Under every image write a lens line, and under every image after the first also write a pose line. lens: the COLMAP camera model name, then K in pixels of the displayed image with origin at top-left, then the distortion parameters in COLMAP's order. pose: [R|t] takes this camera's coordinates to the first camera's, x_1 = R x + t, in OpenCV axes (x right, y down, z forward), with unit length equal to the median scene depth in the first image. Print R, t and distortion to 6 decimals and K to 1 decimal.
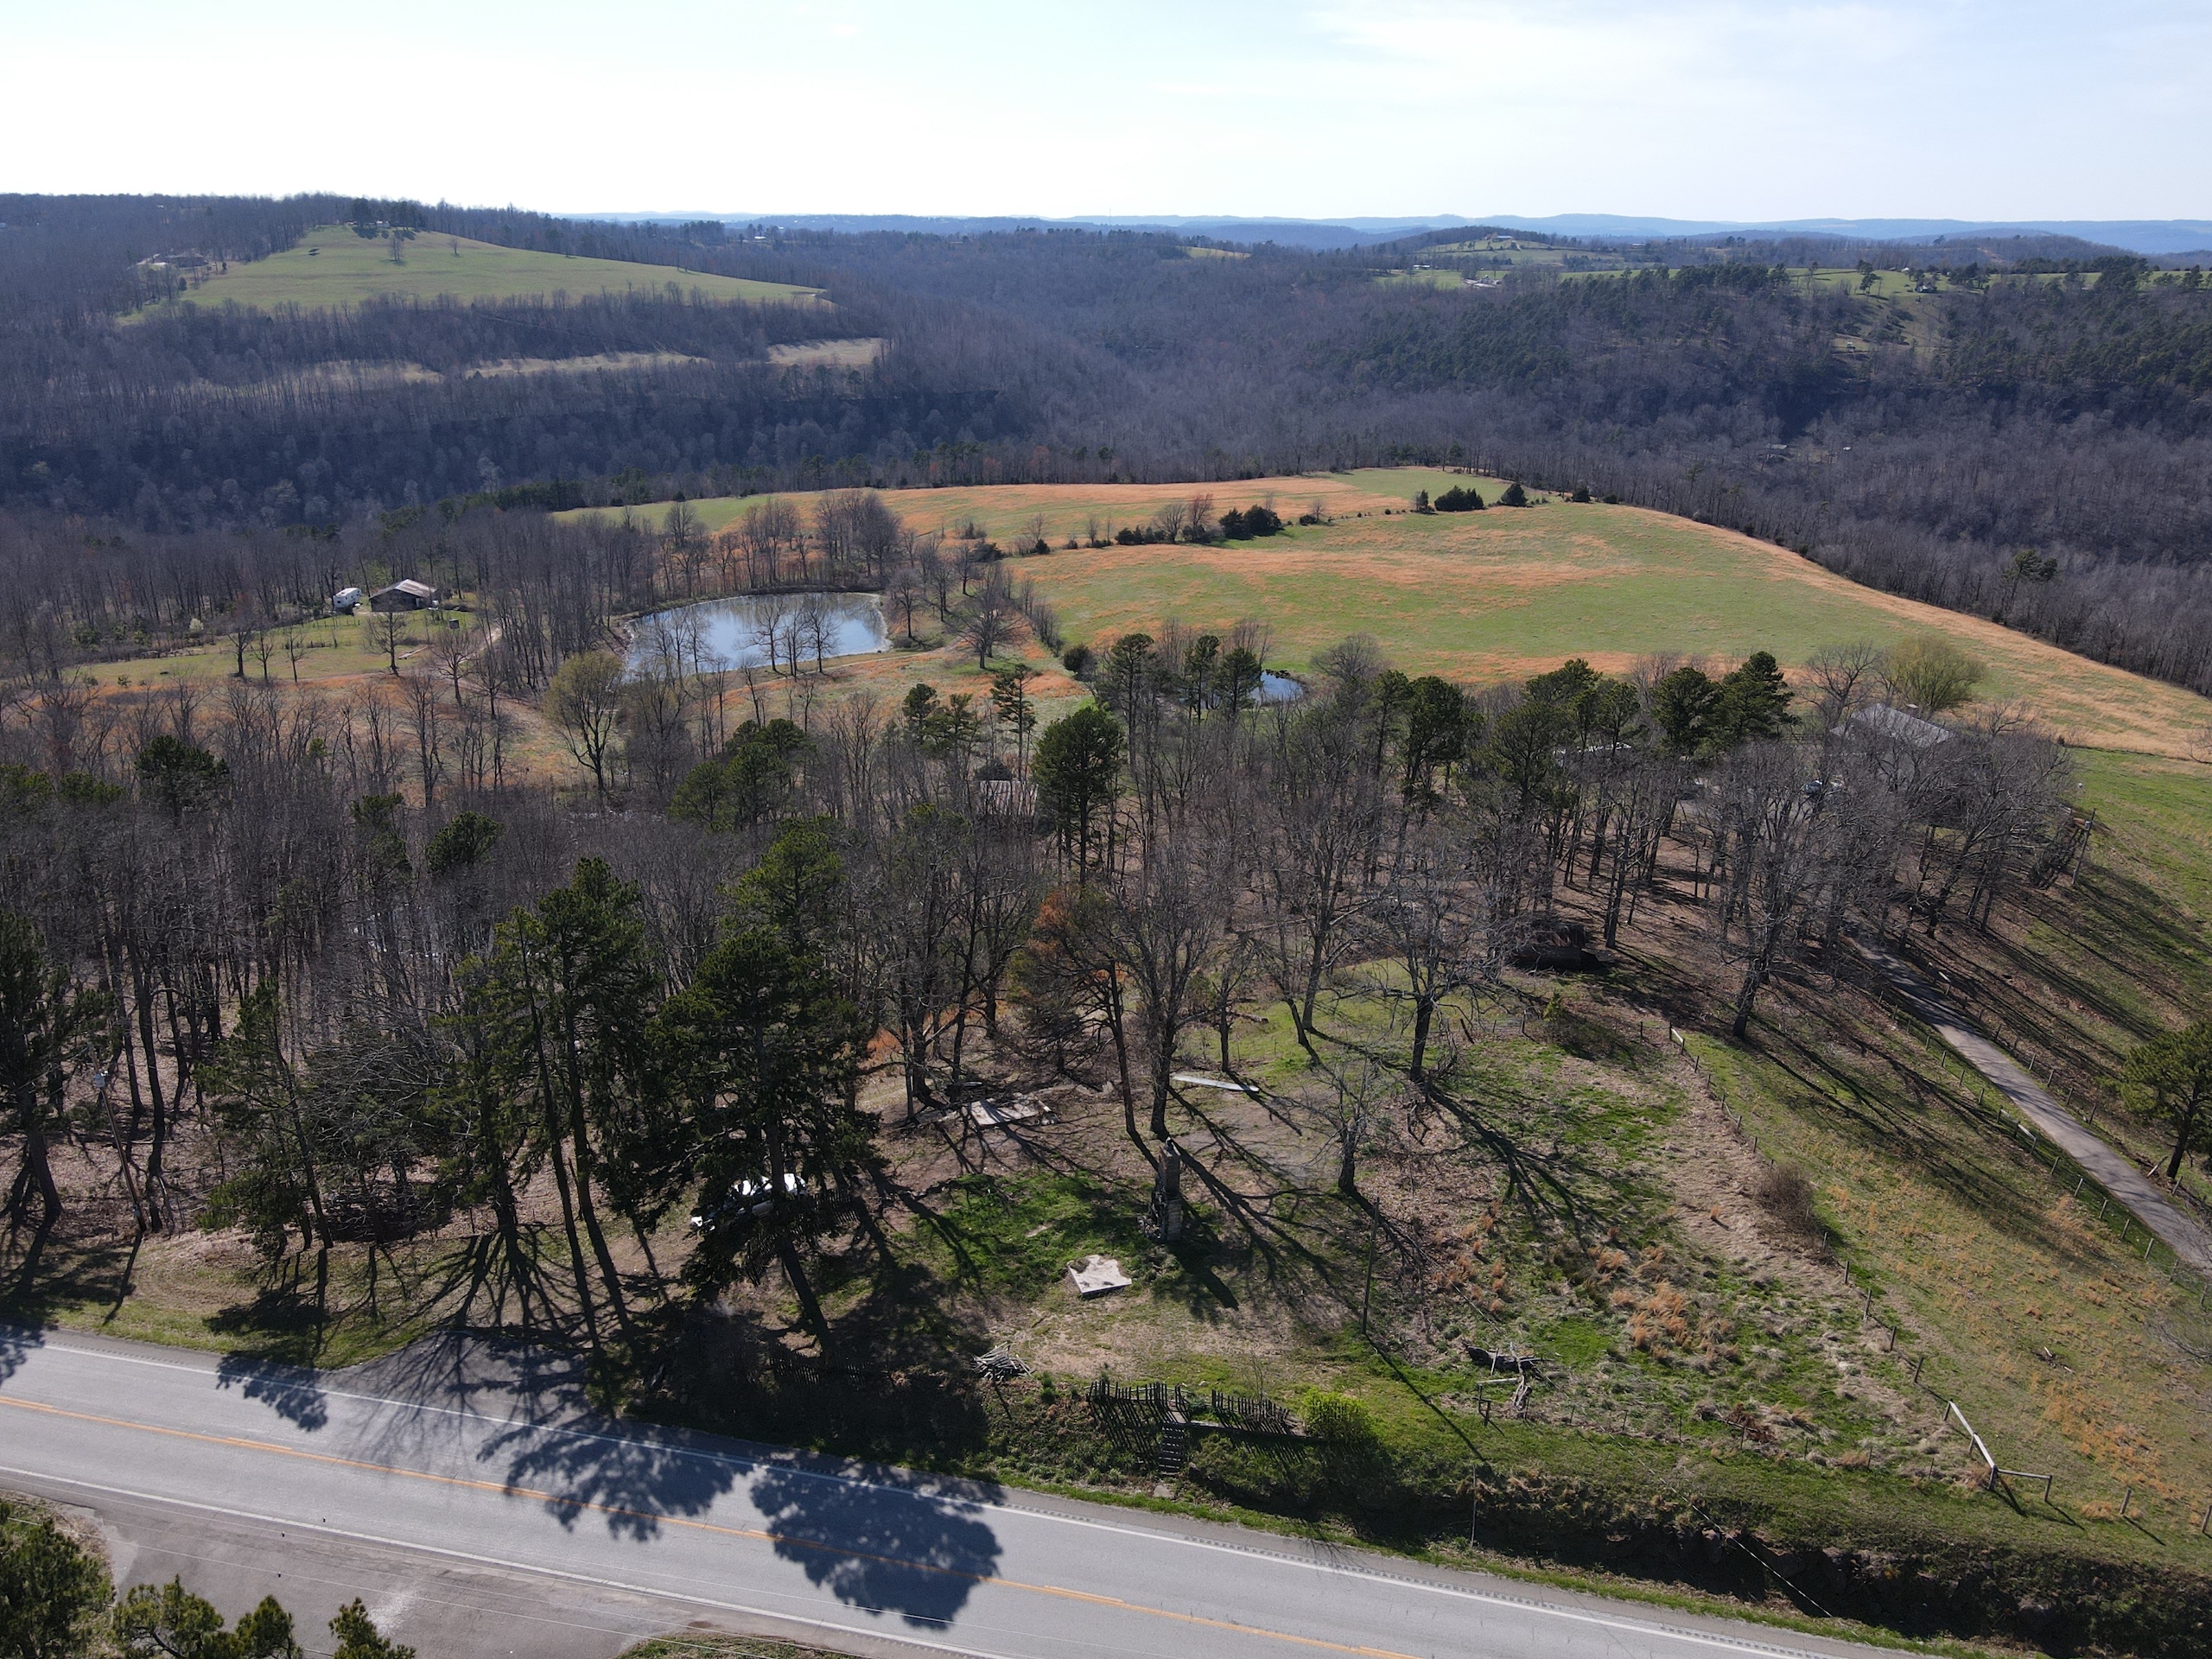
lens RADIAL K [[1631.2, 0, 1099.7], [0, 1631.2, 845.3], [0, 0, 1]] dist [0.003481, 0.020571]
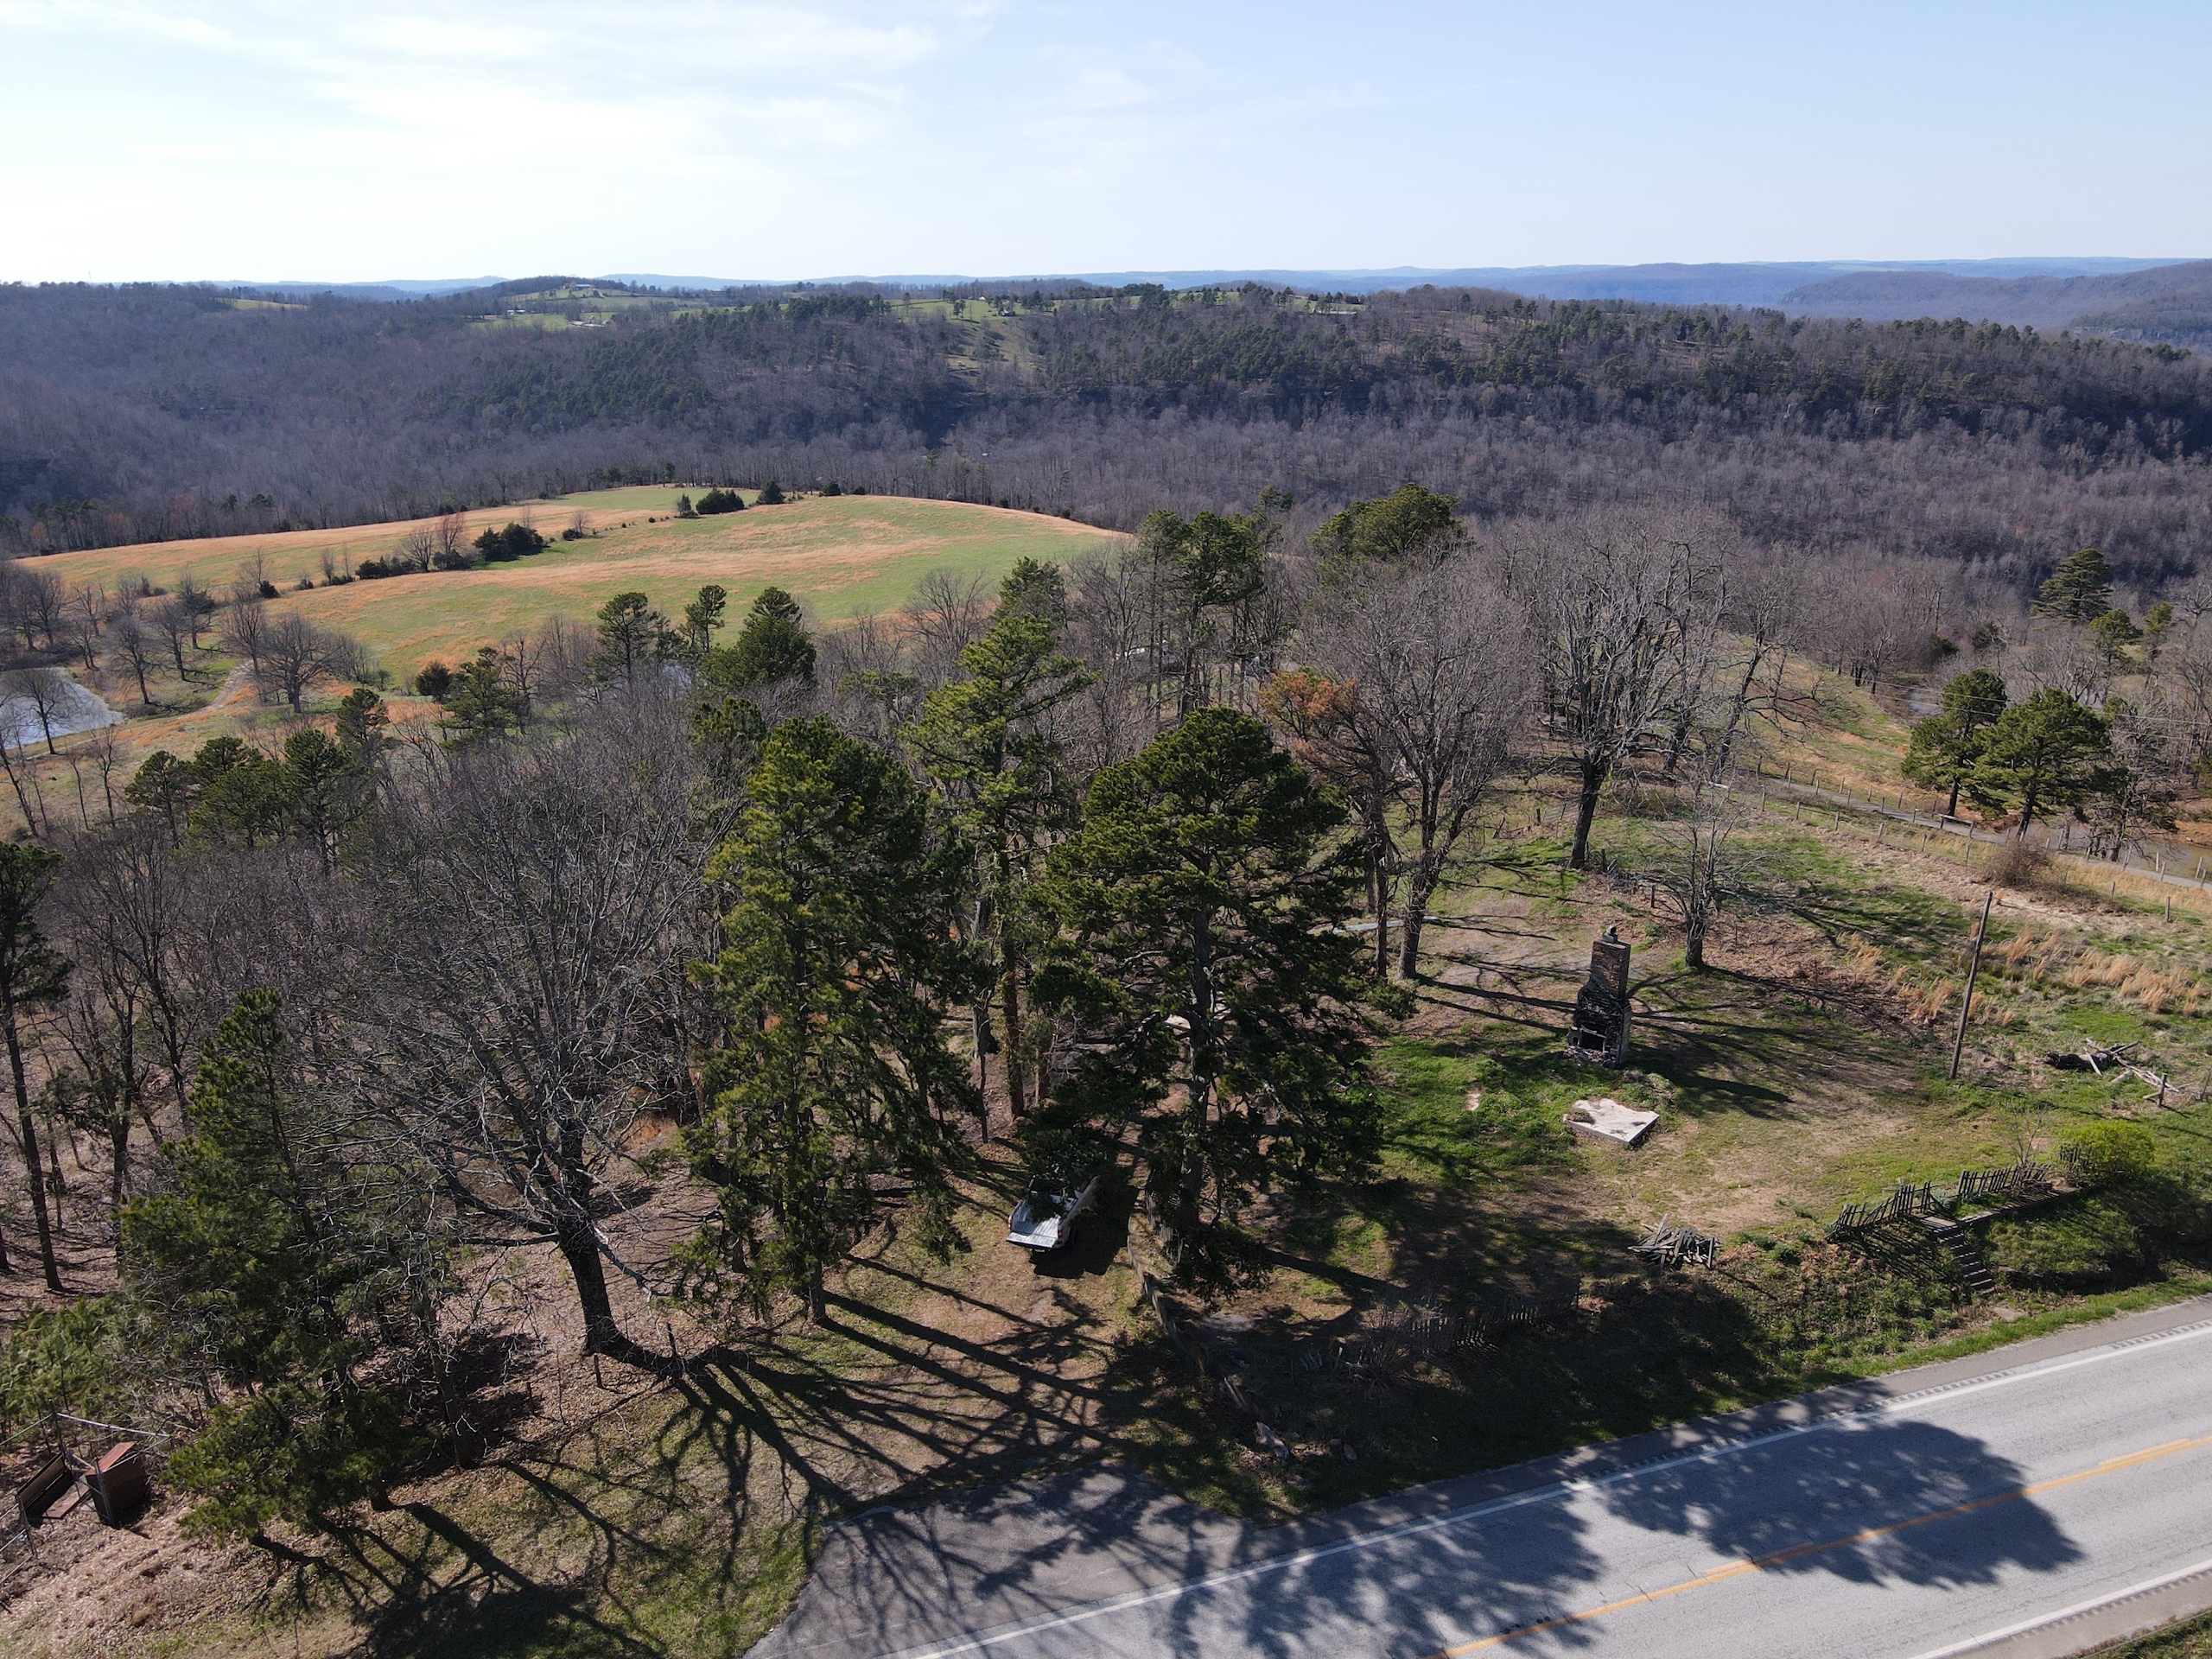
lens RADIAL K [[1631.2, 0, 1101.5], [0, 1631.2, 844.6], [0, 0, 1]] dist [0.003481, 0.020571]
pose [[0.857523, -0.184785, 0.480114, -0.134674], [0.201327, 0.979370, 0.017352, 0.021120], [-0.473415, 0.081780, 0.877035, 0.114738]]
